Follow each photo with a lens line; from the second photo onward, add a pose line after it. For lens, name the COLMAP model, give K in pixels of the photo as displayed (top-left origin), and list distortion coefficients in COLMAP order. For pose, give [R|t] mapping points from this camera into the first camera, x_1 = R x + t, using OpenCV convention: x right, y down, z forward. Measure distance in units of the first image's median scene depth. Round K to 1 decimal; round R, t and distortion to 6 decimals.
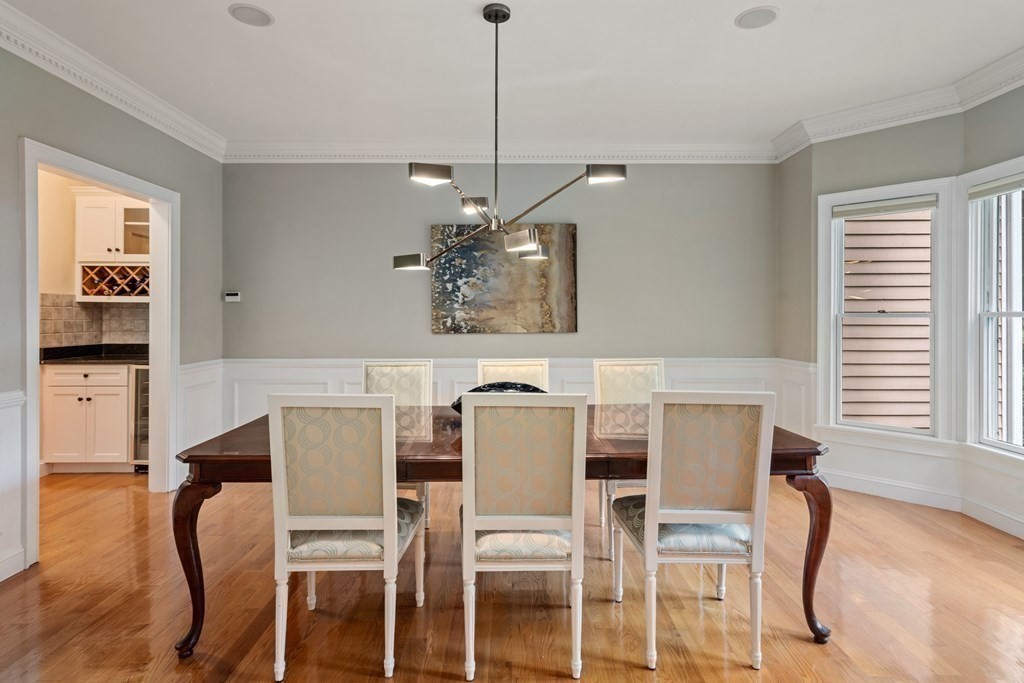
lens RADIAL K [[539.6, 0, 515.1], [0, 539.6, 311.4], [0, 0, 1]] dist [0.001666, 0.002680]
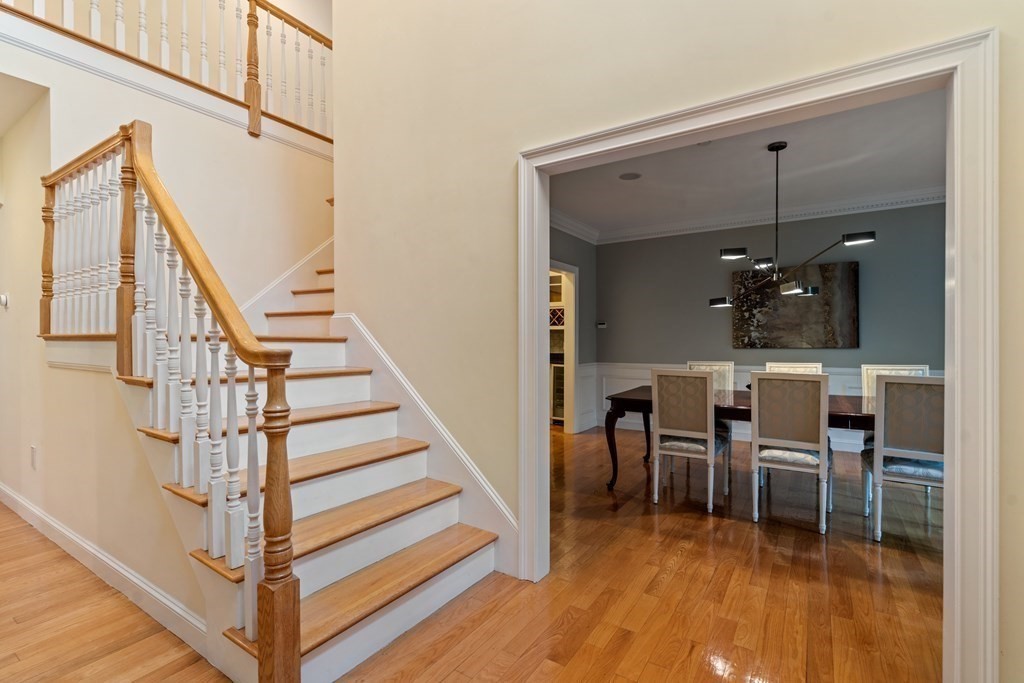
lens RADIAL K [[473.6, 0, 511.7], [0, 473.6, 345.5], [0, 0, 1]] dist [-0.004719, 0.004139]
pose [[0.832130, 0.003910, -0.554566, 0.063789], [0.005716, 0.999862, 0.015626, 0.013789], [0.554550, -0.016173, 0.831993, -0.440905]]
